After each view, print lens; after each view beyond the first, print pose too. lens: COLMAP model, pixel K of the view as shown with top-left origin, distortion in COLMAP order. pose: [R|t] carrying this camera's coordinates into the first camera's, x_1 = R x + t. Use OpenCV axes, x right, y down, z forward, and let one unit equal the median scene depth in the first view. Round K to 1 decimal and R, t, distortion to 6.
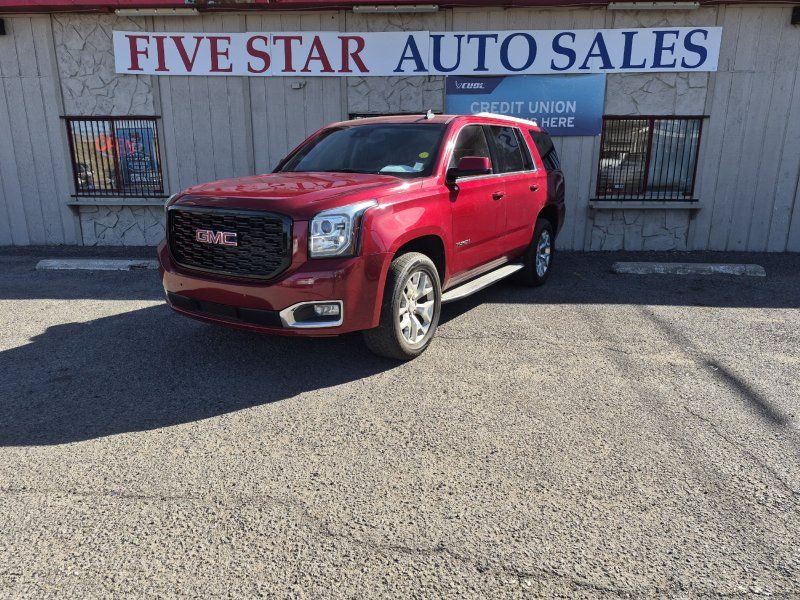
lens RADIAL K [[579.2, 0, 392.2], [0, 579.2, 304.8], [0, 0, 1]] dist [0.031374, -0.019986]
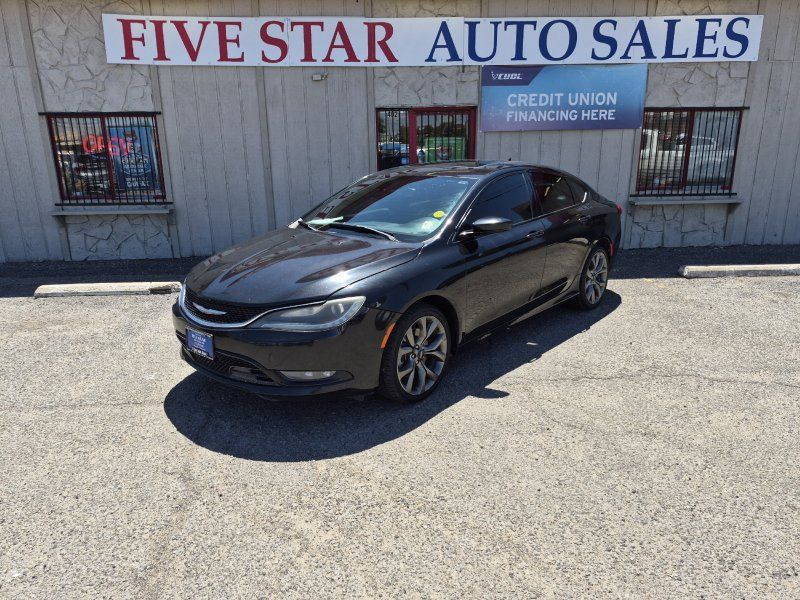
lens RADIAL K [[579.2, 0, 398.3], [0, 579.2, 298.6], [0, 0, 1]] dist [0.031374, -0.019986]
pose [[0.993860, -0.041754, 0.102460, -0.149491], [0.039770, 0.998981, 0.021326, -0.048968], [-0.103246, -0.017120, 0.994509, 0.086630]]
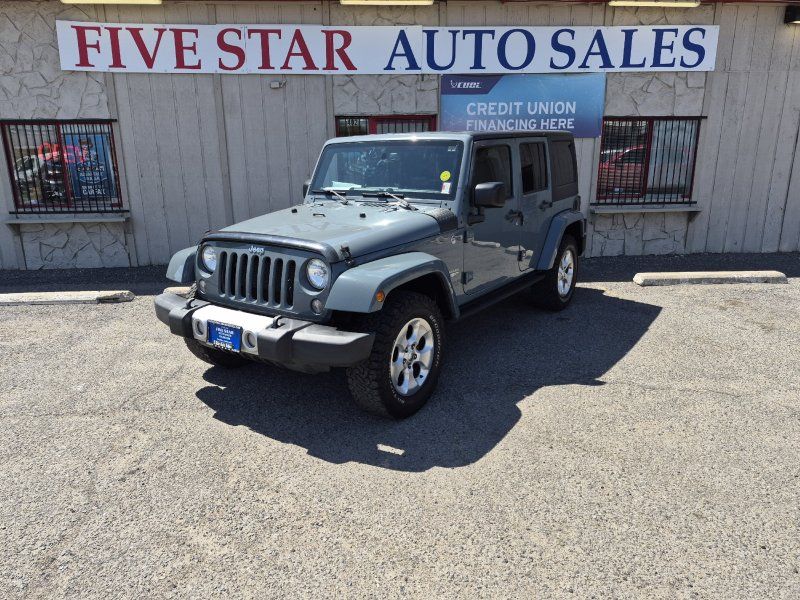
lens RADIAL K [[579.2, 0, 393.7], [0, 579.2, 301.4], [0, 0, 1]] dist [0.031374, -0.019986]
pose [[0.992181, -0.042738, 0.117261, -0.105317], [0.041836, 0.999073, 0.010148, -0.045499], [-0.117586, -0.005163, 0.993049, 0.087820]]
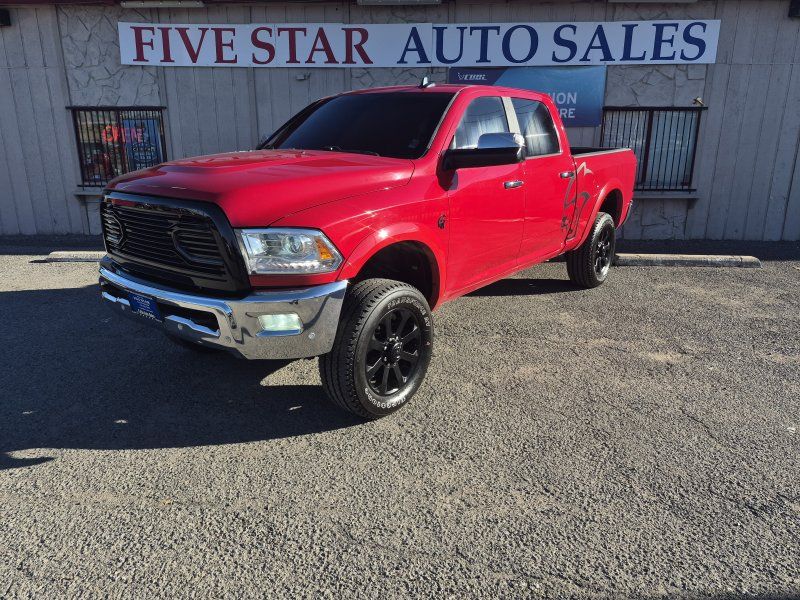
lens RADIAL K [[579.2, 0, 395.5], [0, 579.2, 292.3], [0, 0, 1]] dist [0.031374, -0.019986]
pose [[0.999976, -0.001930, 0.006655, -0.007654], [0.001824, 0.999871, 0.015973, -0.018676], [-0.006685, -0.015960, 0.999850, -0.017726]]
